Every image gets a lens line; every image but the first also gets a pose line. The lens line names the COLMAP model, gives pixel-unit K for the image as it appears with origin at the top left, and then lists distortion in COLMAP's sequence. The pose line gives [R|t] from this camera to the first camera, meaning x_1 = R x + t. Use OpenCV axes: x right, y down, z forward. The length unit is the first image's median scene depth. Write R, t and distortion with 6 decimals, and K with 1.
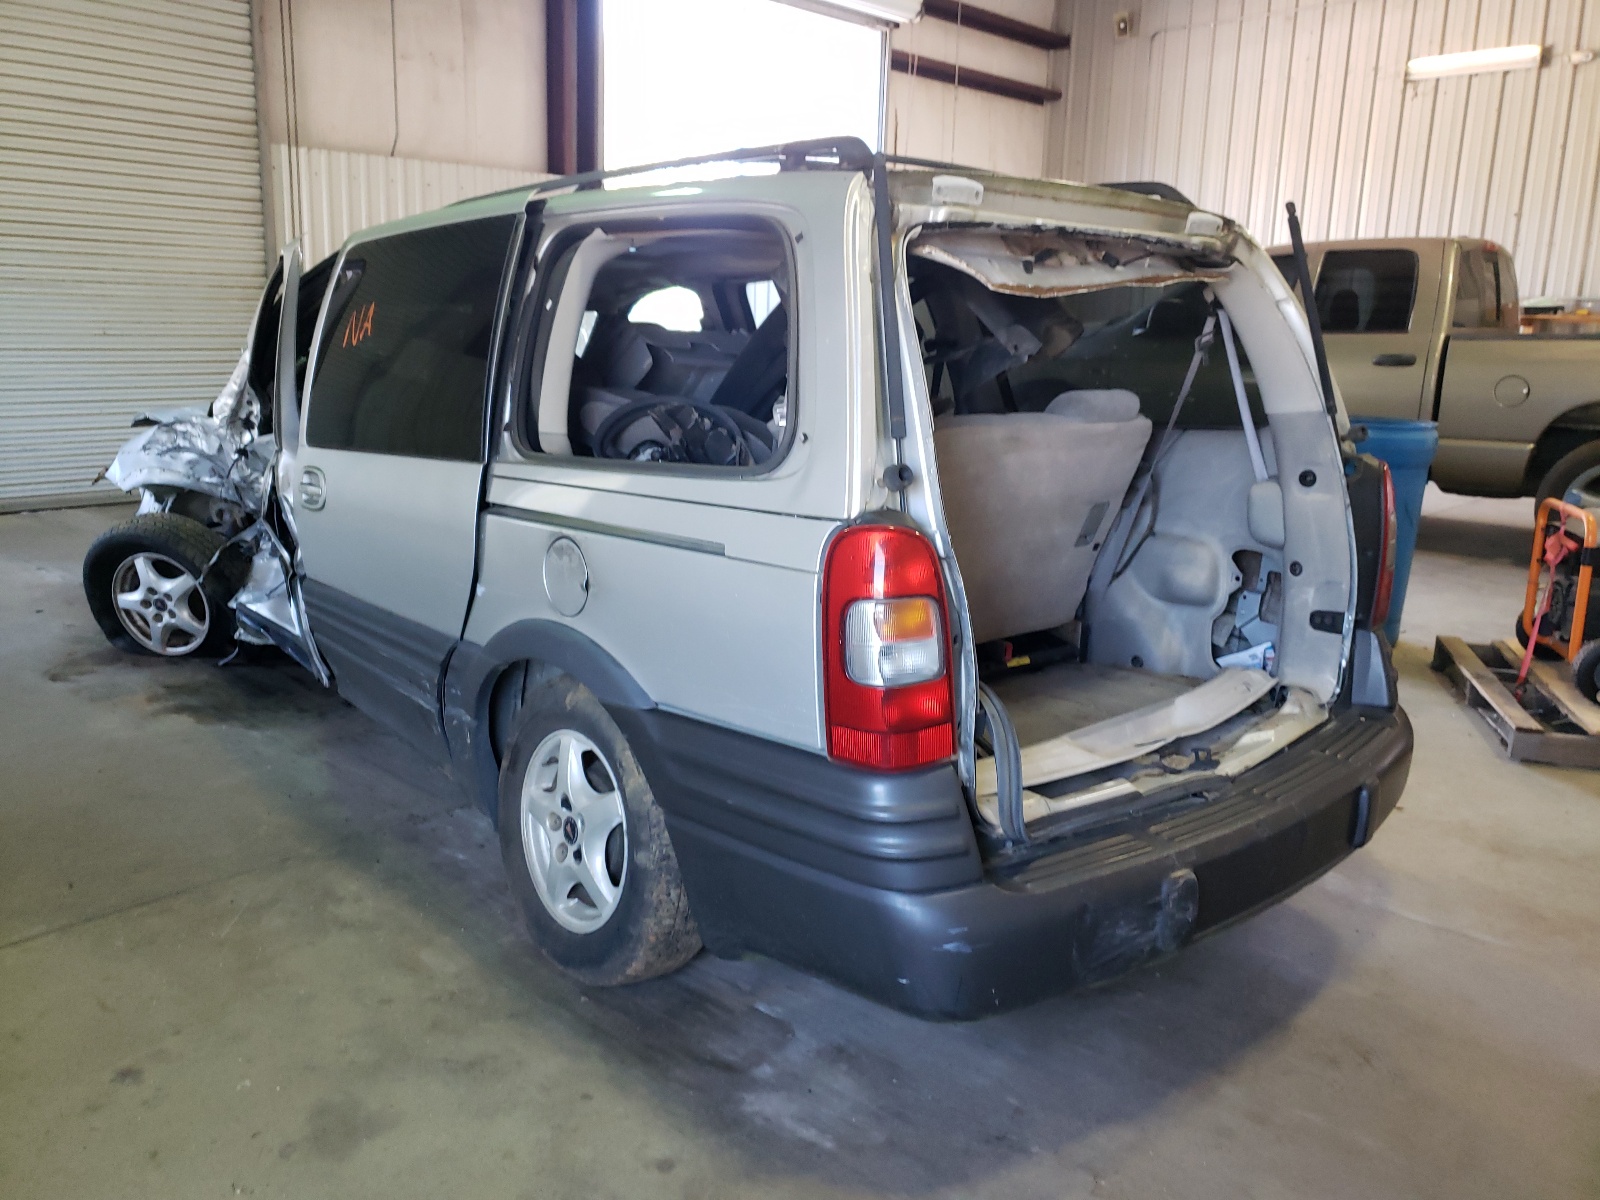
lens RADIAL K [[1249.9, 0, 800.0], [0, 1249.9, 600.0], [0, 0, 1]] dist [0.013206, -0.010079]
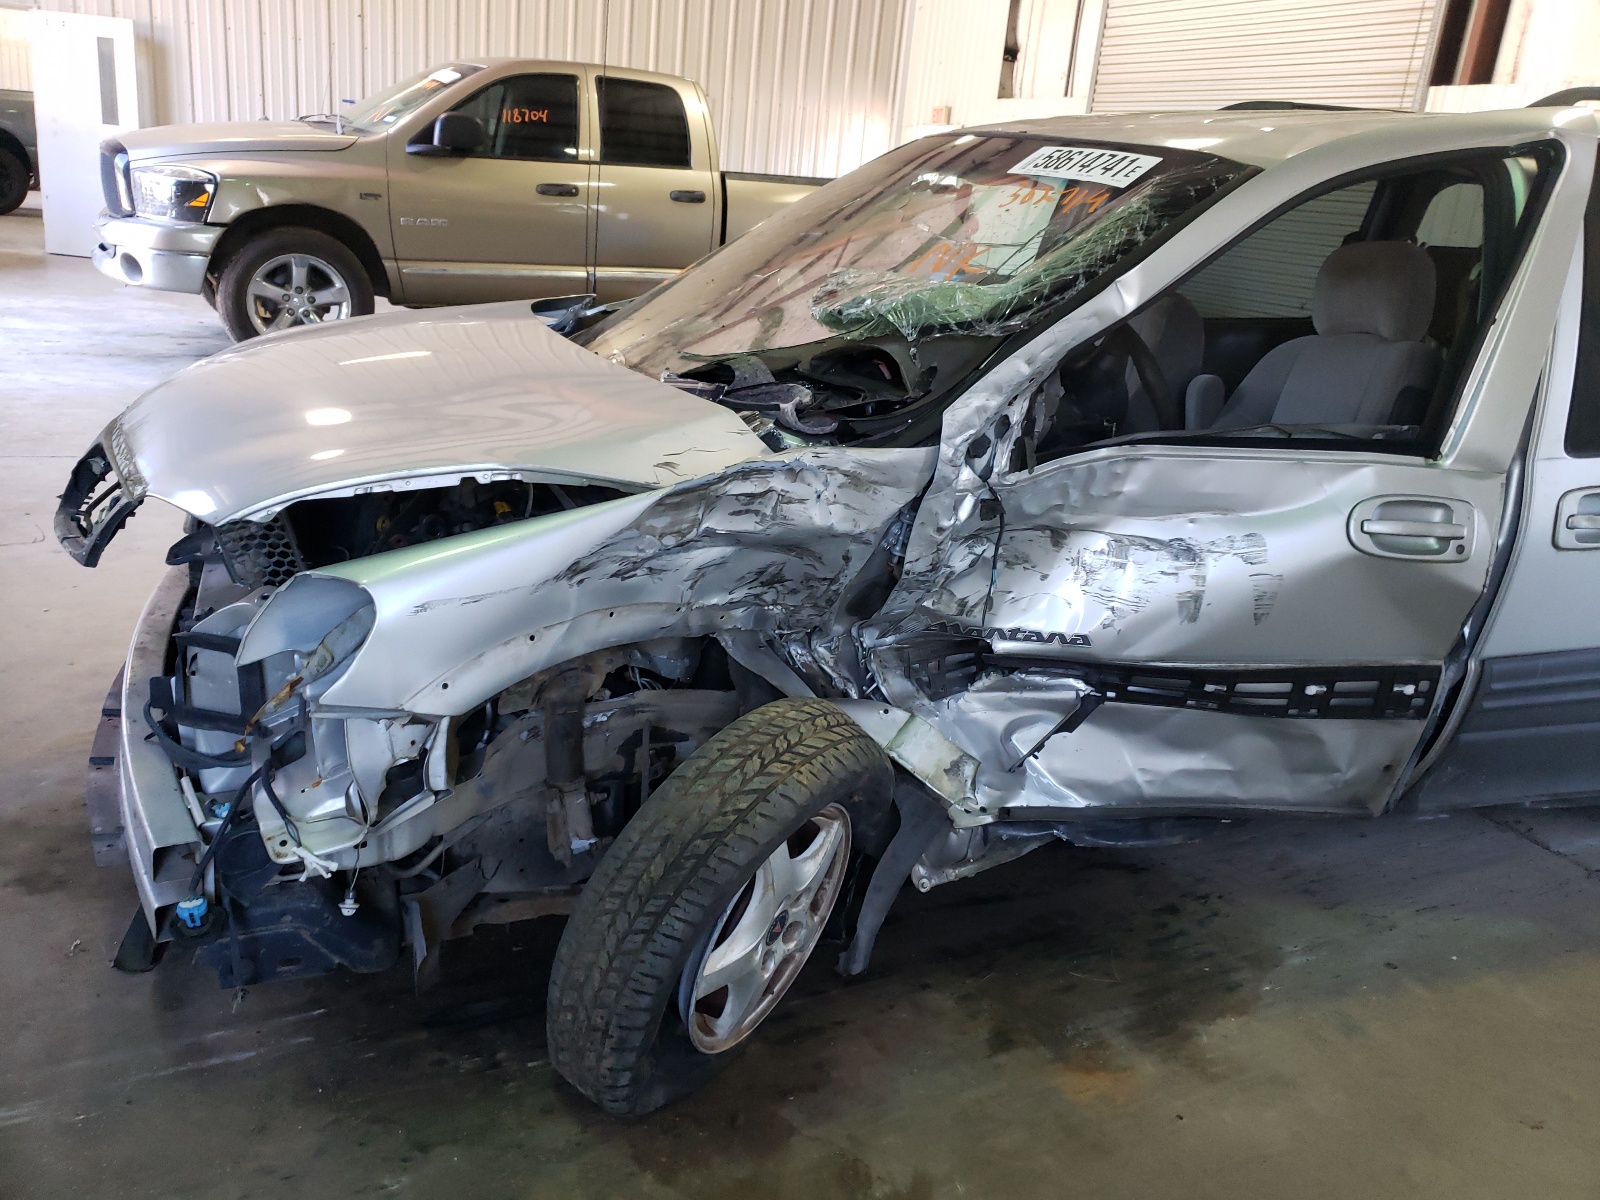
lens RADIAL K [[1251.8, 0, 800.0], [0, 1251.8, 600.0], [0, 0, 1]] dist [-0.004892, 0.009200]
pose [[0.334564, -0.284688, 0.898343, -0.965661], [0.120312, 0.958380, 0.258907, -0.226781], [-0.934661, 0.021460, 0.354891, 0.985782]]
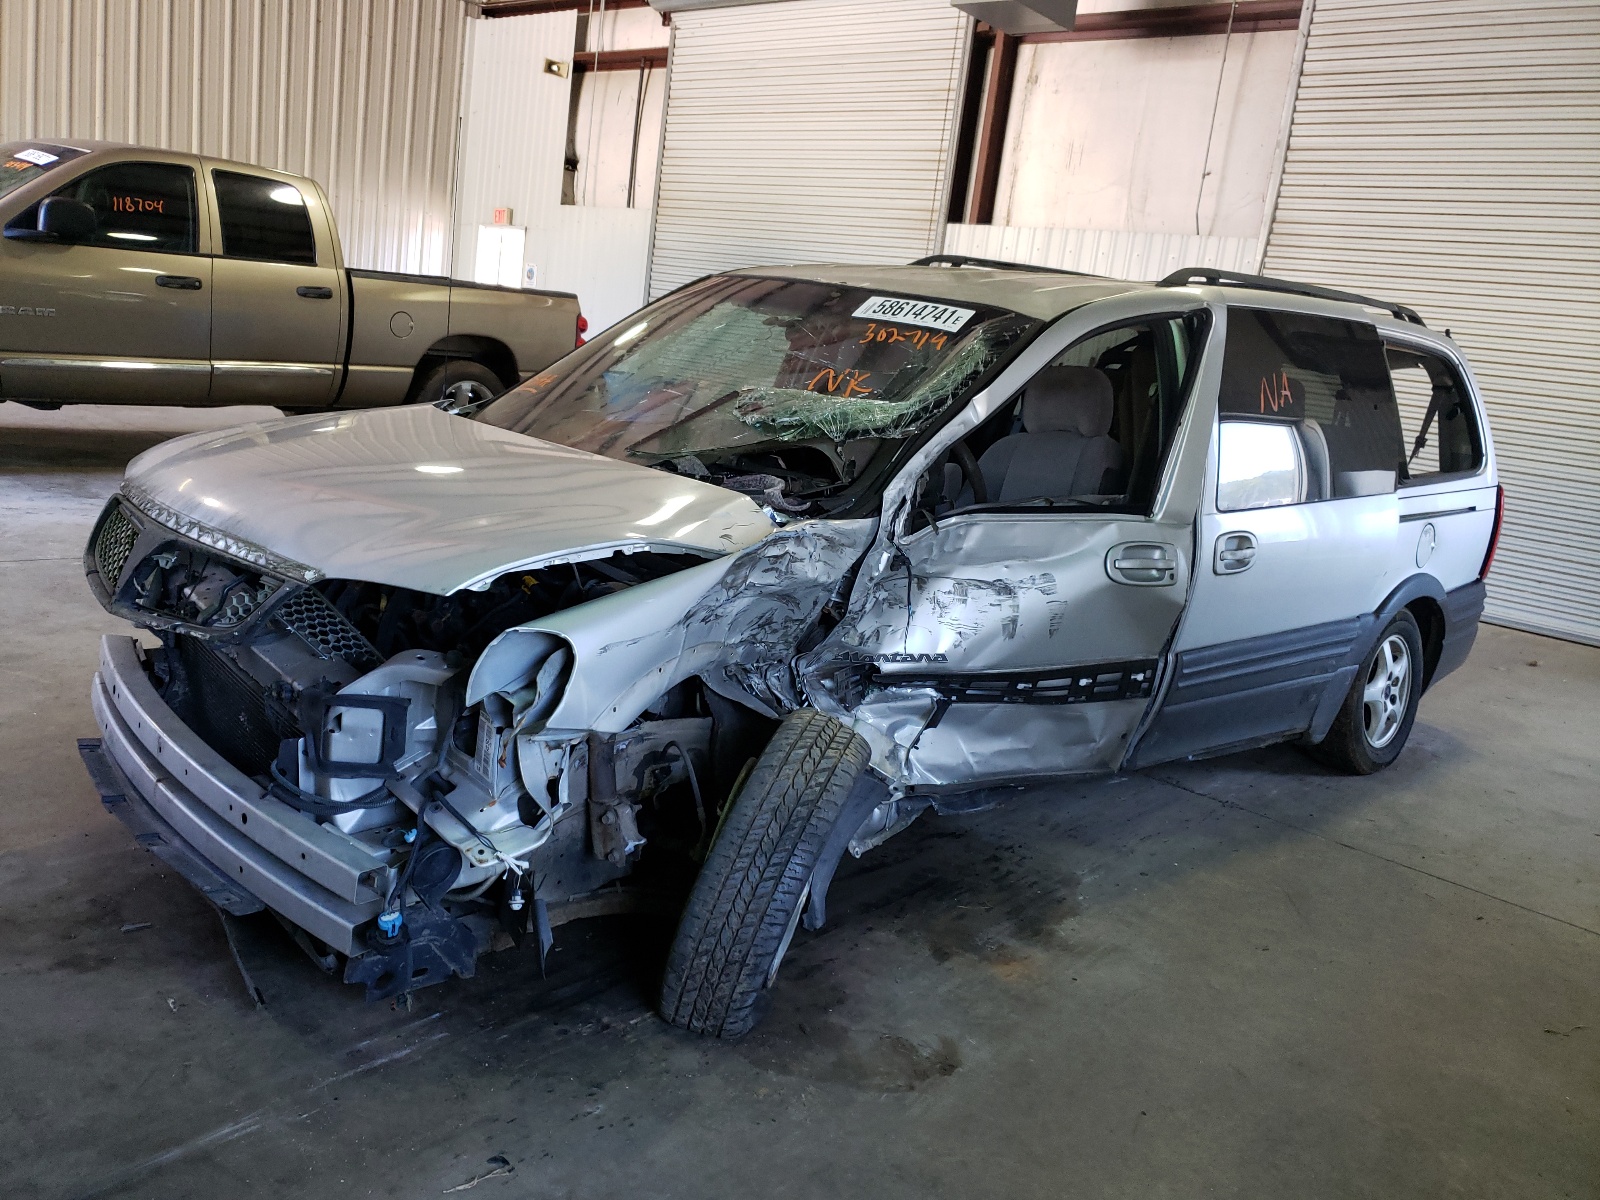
lens RADIAL K [[1249.9, 0, 800.0], [0, 1249.9, 600.0], [0, 0, 1]] dist [0.013206, -0.010079]
pose [[-0.041716, -0.232094, 0.971798, -1.144729], [0.094958, 0.967321, 0.235101, -0.268421], [-0.994607, 0.102088, -0.018314, 1.157277]]
